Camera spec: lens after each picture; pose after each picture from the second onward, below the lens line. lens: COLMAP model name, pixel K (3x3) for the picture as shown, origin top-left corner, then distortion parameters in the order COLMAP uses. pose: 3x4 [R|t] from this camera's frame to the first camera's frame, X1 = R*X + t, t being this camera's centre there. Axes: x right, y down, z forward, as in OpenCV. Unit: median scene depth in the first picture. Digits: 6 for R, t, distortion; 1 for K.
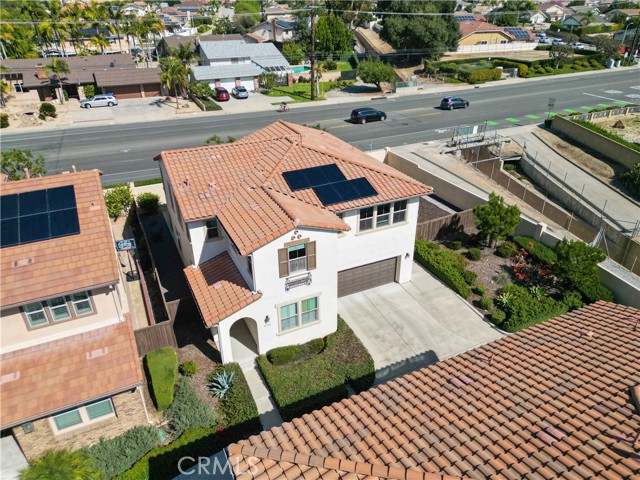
lens RADIAL K [[440.0, 0, 315.4], [0, 440.0, 239.5], [0, 0, 1]] dist [0.075184, -0.082005]
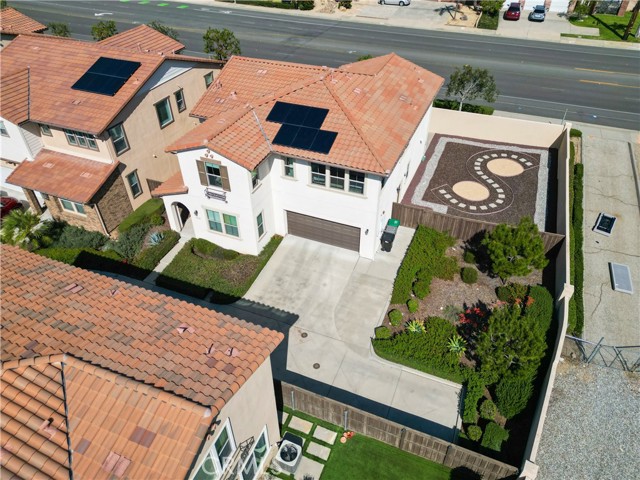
lens RADIAL K [[445.5, 0, 322.9], [0, 445.5, 242.2], [0, 0, 1]] dist [0.082748, -0.091261]
pose [[0.679702, 0.470520, -0.562687, 0.789700], [-0.353643, 0.882306, 0.310600, -0.236026], [0.642606, -0.012125, 0.766101, 0.247871]]
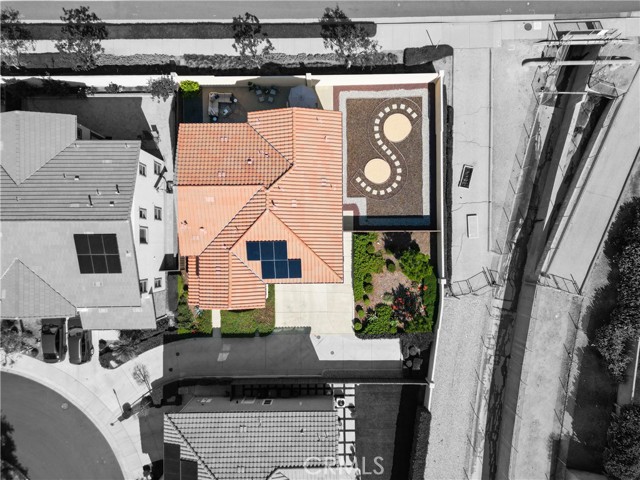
lens RADIAL K [[445.5, 0, 322.9], [0, 445.5, 242.2], [0, 0, 1]] dist [0.082748, -0.091261]
pose [[0.911904, 0.410390, -0.003409, 0.167913], [-0.199218, 0.449903, 0.870574, -1.544110], [0.358808, -0.793201, 0.492025, 0.371196]]
